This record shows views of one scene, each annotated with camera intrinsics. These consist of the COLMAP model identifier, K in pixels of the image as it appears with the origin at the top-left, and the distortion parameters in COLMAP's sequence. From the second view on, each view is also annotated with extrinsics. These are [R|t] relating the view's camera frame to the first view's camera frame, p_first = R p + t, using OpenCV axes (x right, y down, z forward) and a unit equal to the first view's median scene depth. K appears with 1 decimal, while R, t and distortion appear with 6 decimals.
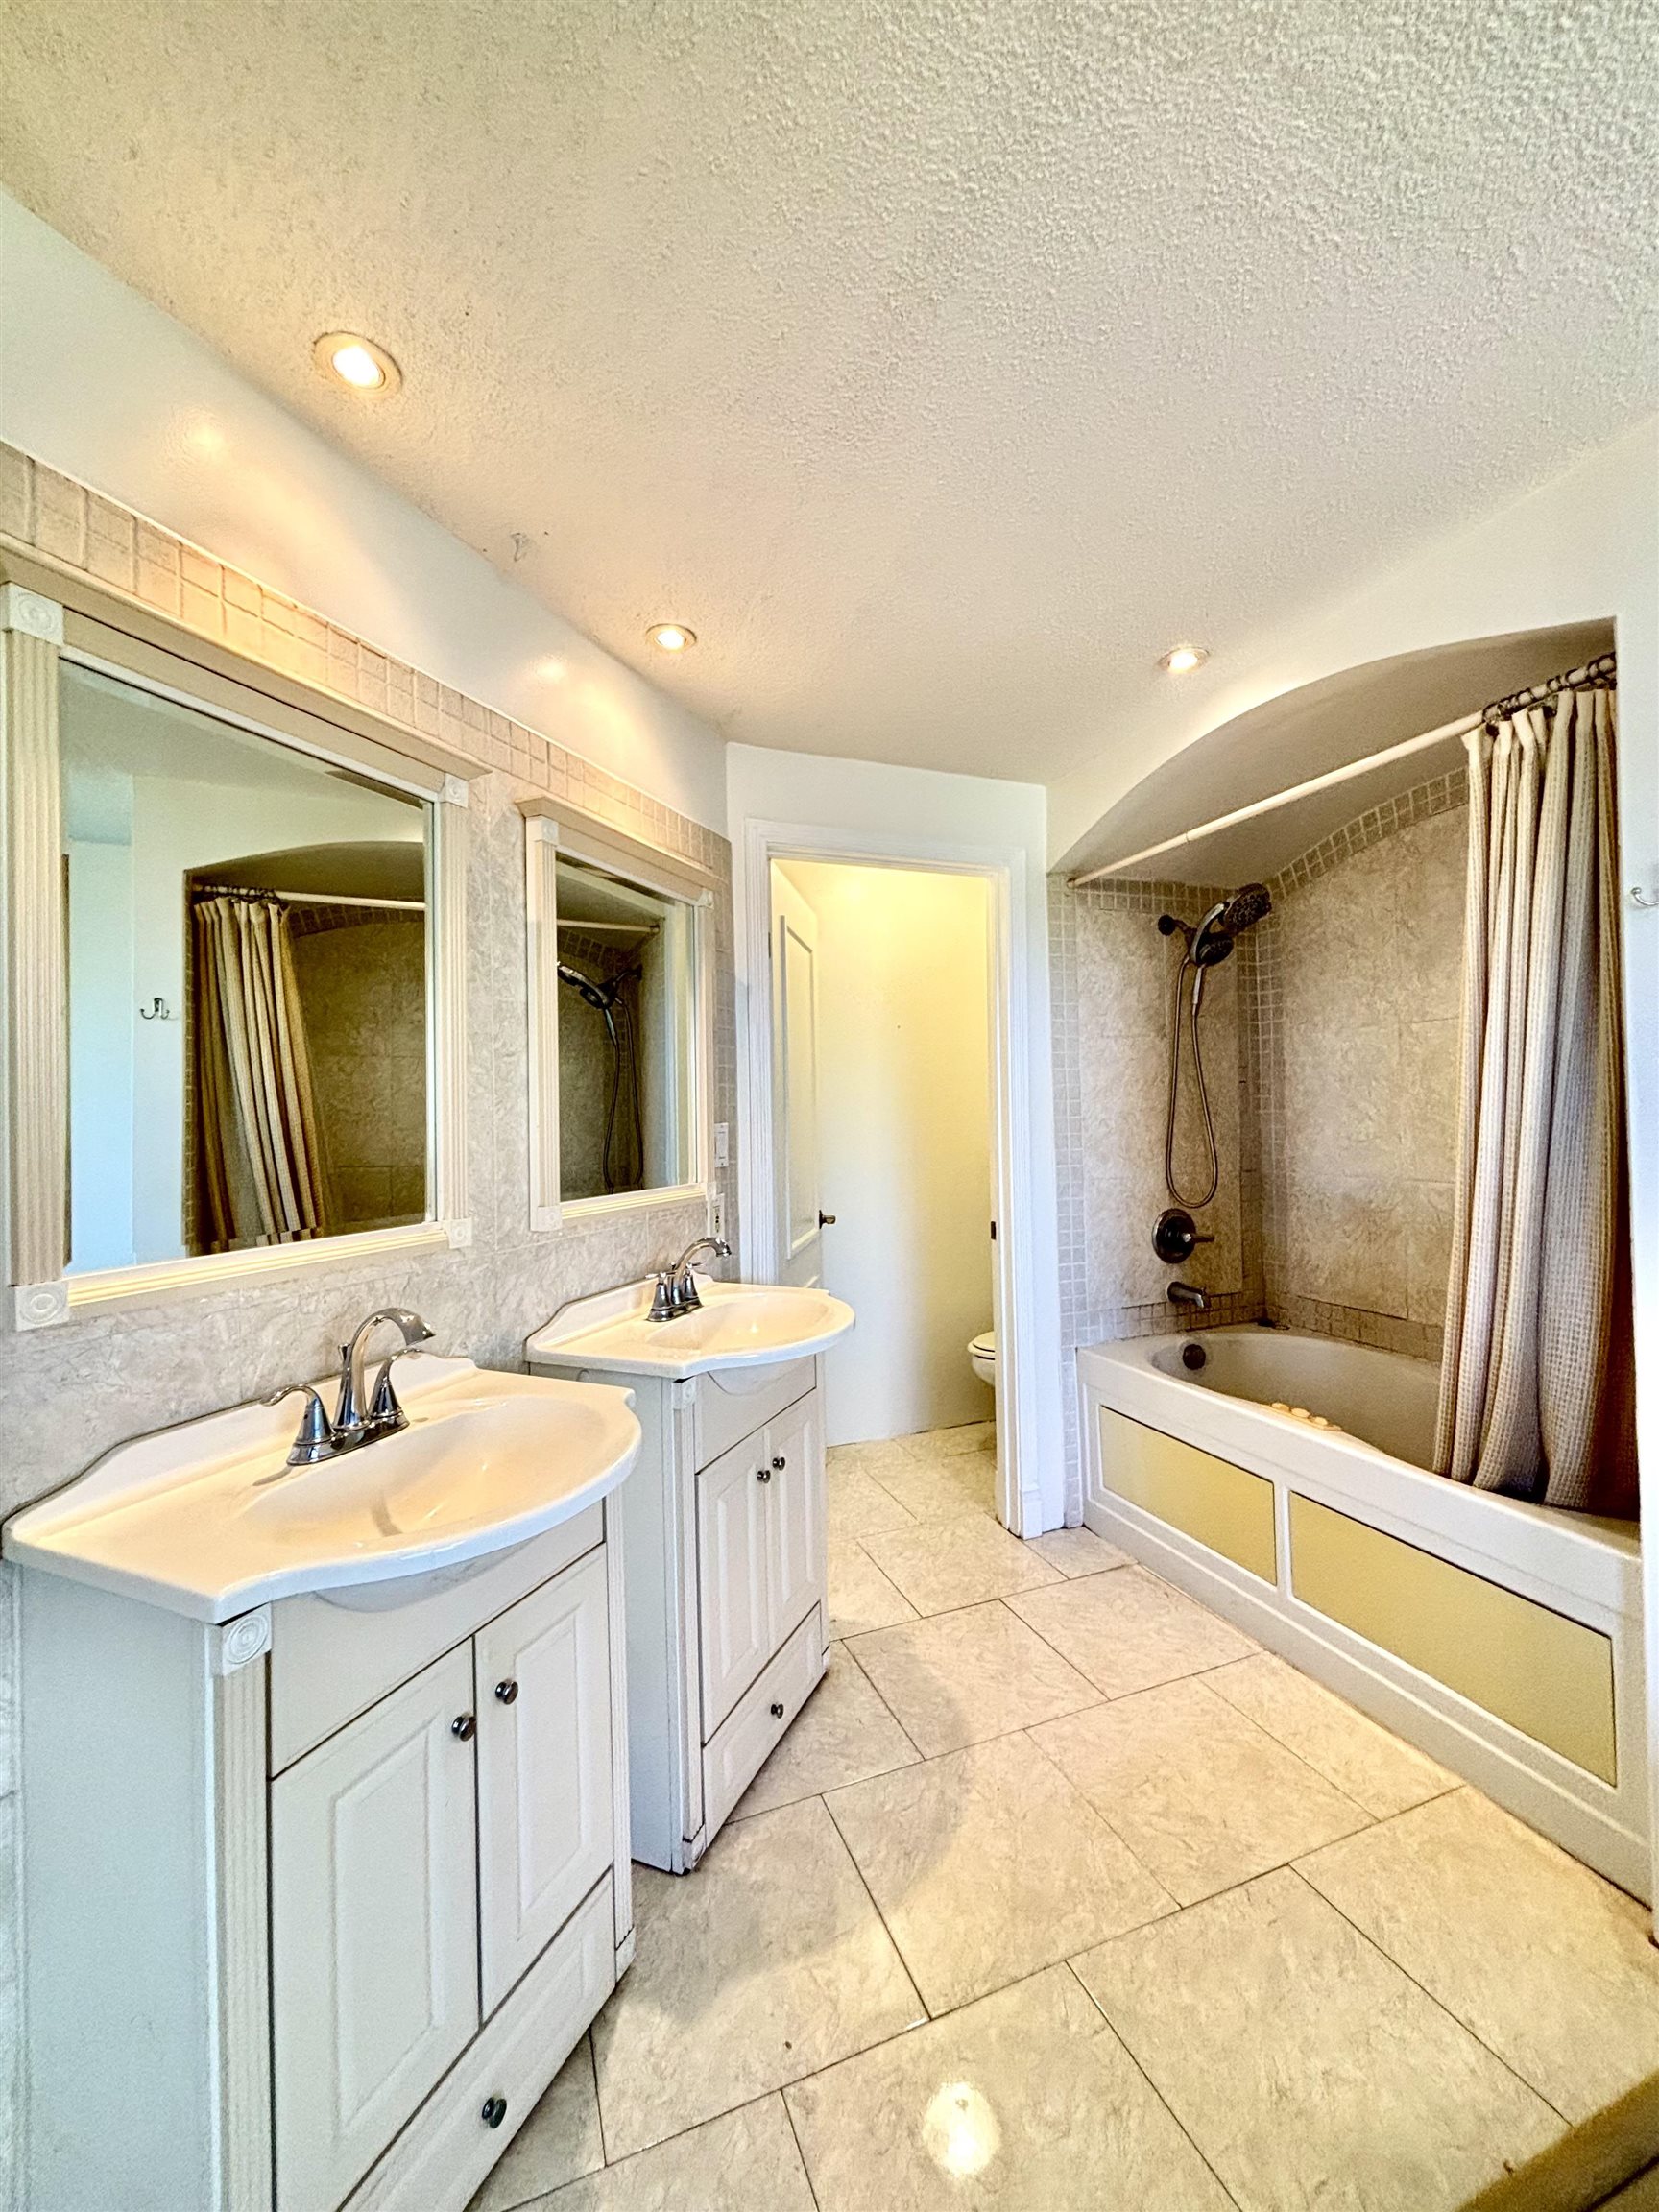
lens RADIAL K [[879.0, 0, 829.5], [0, 879.0, 1106.0], [0, 0, 1]] dist [0.000996, 0.000160]
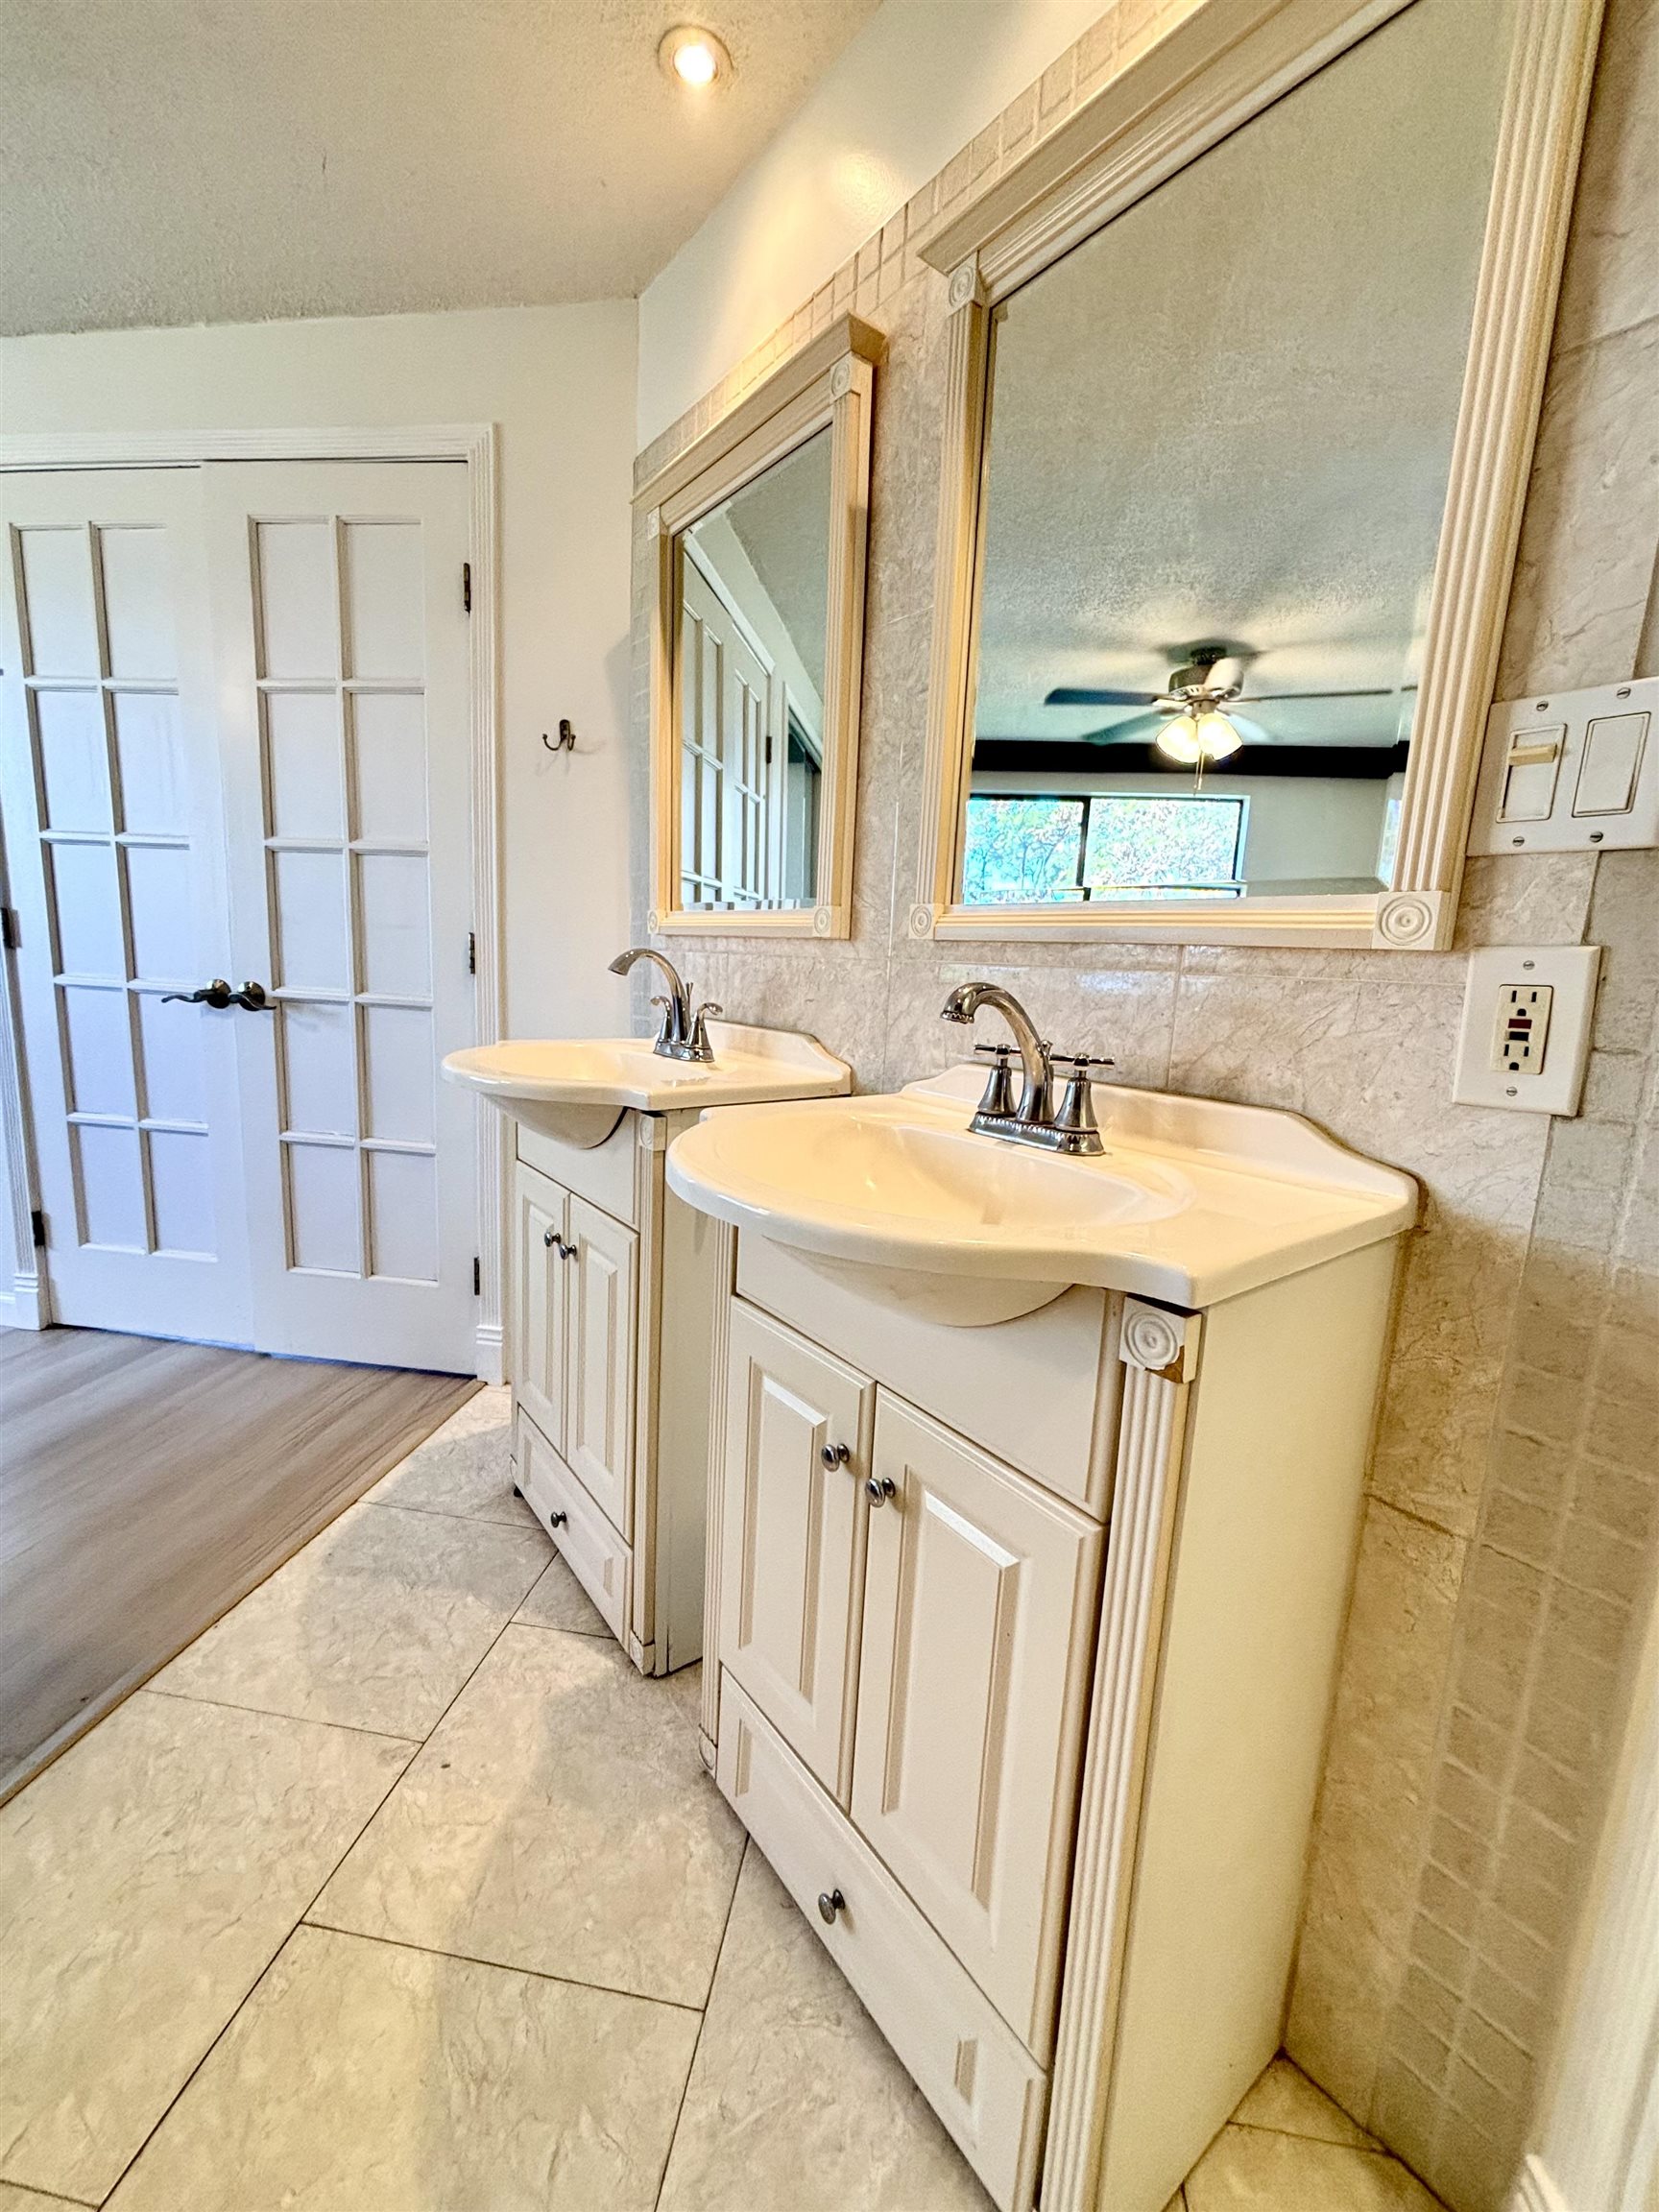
lens RADIAL K [[879.0, 0, 829.5], [0, 879.0, 1106.0], [0, 0, 1]] dist [0.000996, 0.000160]
pose [[-0.494012, 0.134620, -0.858970, 0.384219], [-0.029982, 0.984716, 0.171570, 0.175598], [0.868938, 0.110511, -0.482425, 1.449301]]
